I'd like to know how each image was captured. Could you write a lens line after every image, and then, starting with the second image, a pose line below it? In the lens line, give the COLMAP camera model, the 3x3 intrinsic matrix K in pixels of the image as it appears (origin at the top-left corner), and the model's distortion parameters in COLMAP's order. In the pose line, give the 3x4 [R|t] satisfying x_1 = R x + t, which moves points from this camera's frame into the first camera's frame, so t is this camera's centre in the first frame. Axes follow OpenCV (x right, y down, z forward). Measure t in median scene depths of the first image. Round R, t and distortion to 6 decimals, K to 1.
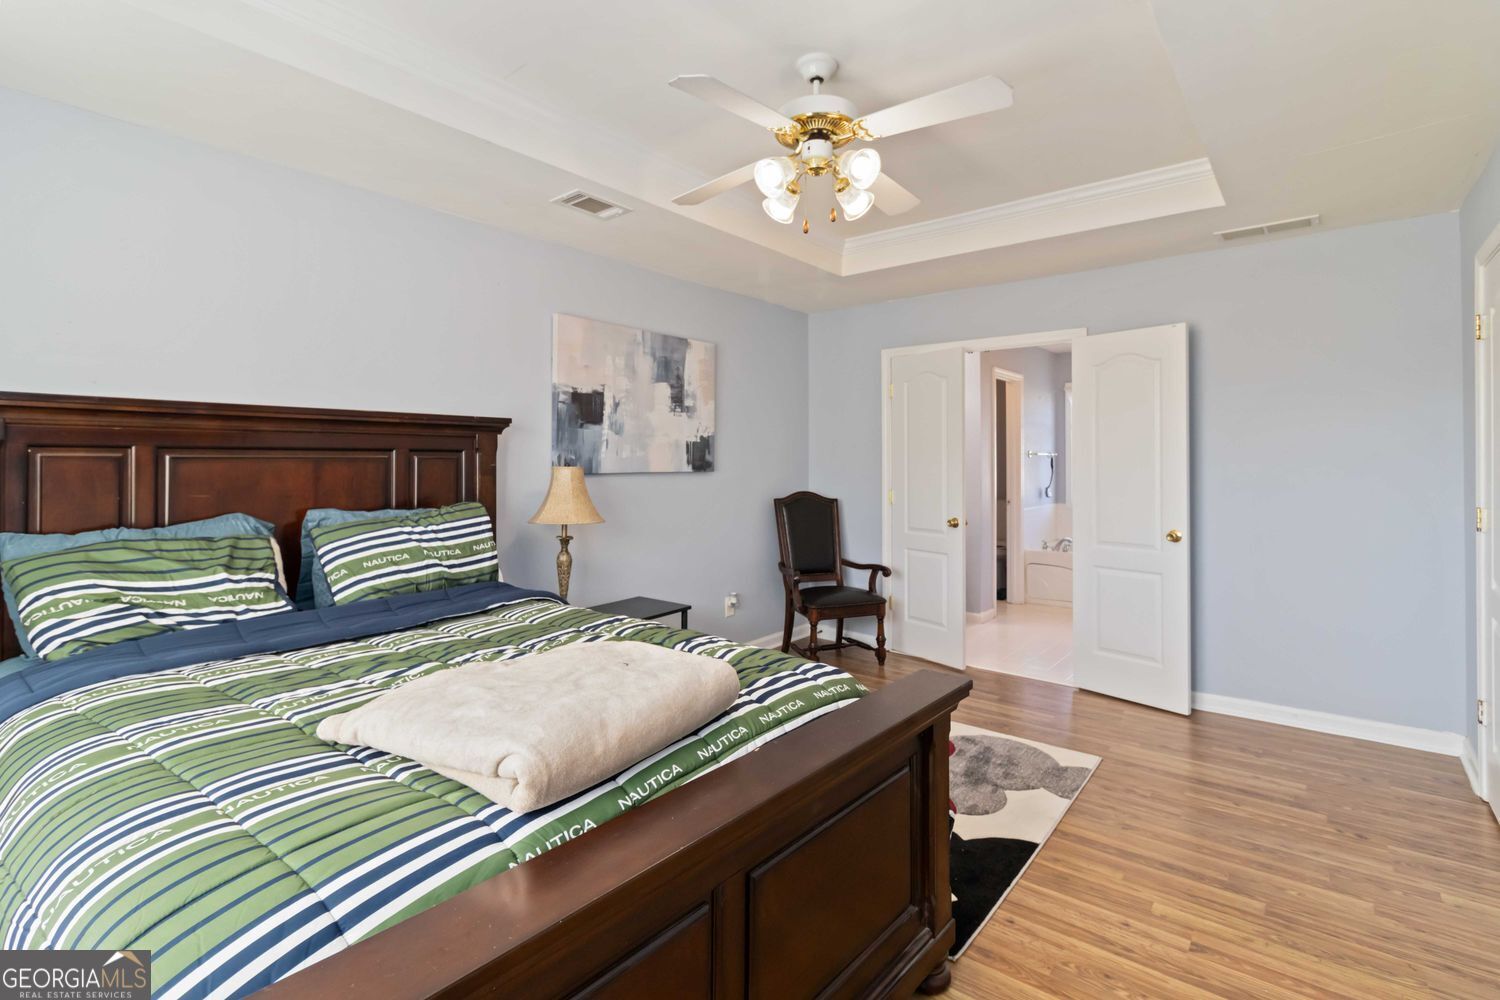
lens RADIAL K [[702.7, 0, 759.8], [0, 702.7, 457.3], [0, 0, 1]] dist [0.000757, -0.000465]
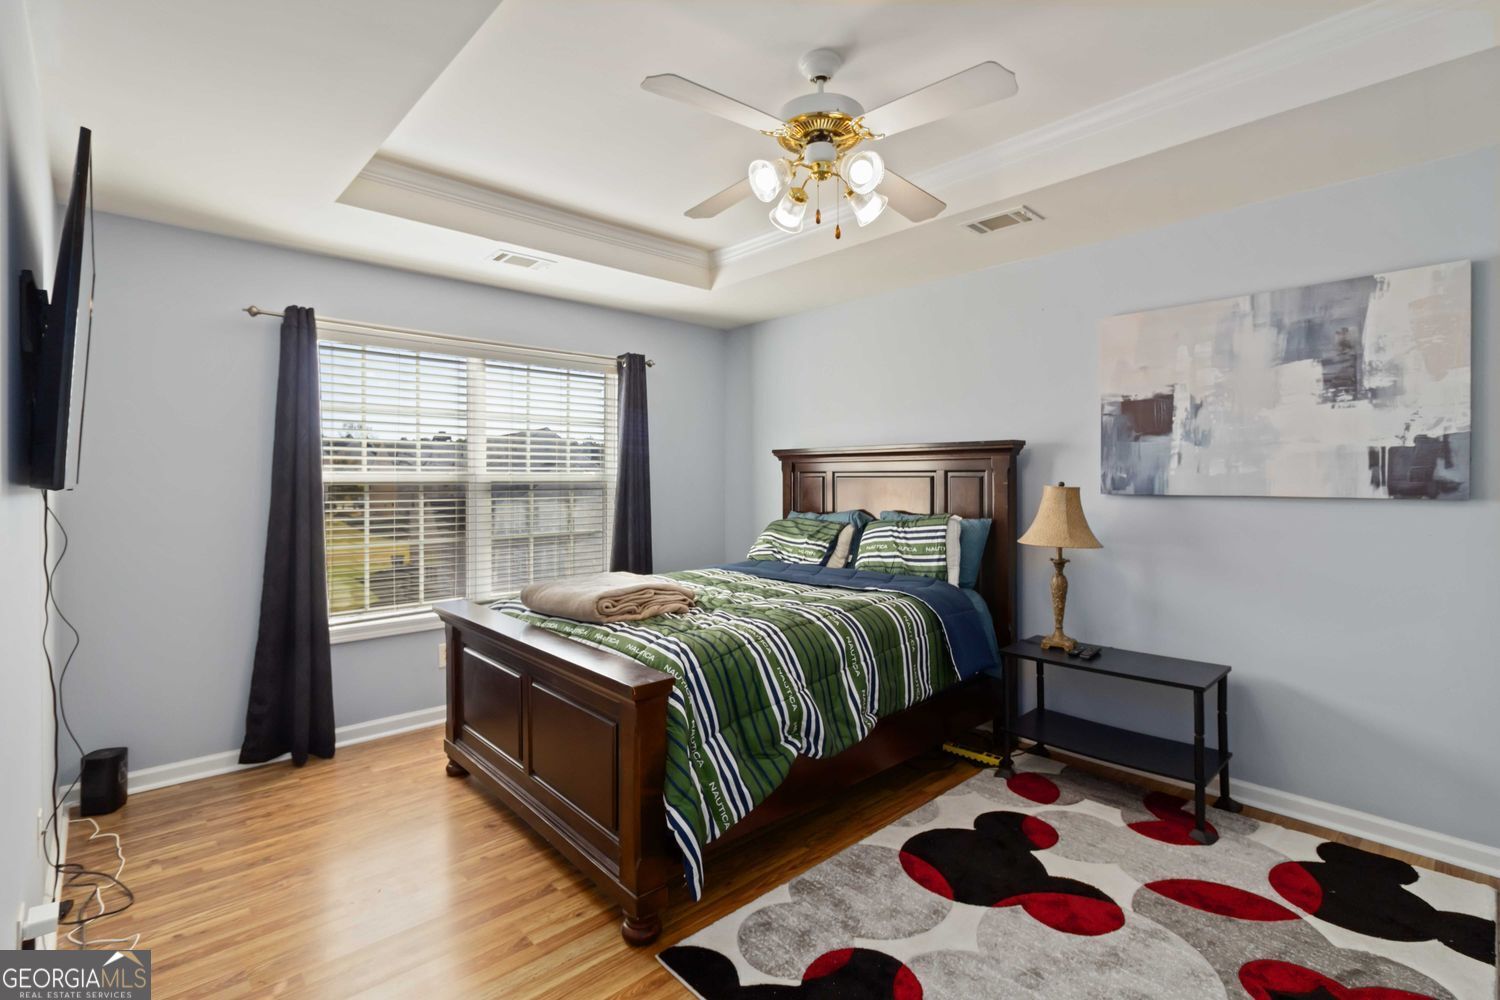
lens RADIAL K [[702.7, 0, 750.1], [0, 702.7, 494.2], [0, 0, 1]] dist [0.000757, -0.000465]
pose [[-0.146089, 0.028867, -0.988850, 0.644263], [0.010367, 0.999564, 0.027648, -0.005537], [0.989217, -0.006212, -0.146325, 0.638422]]
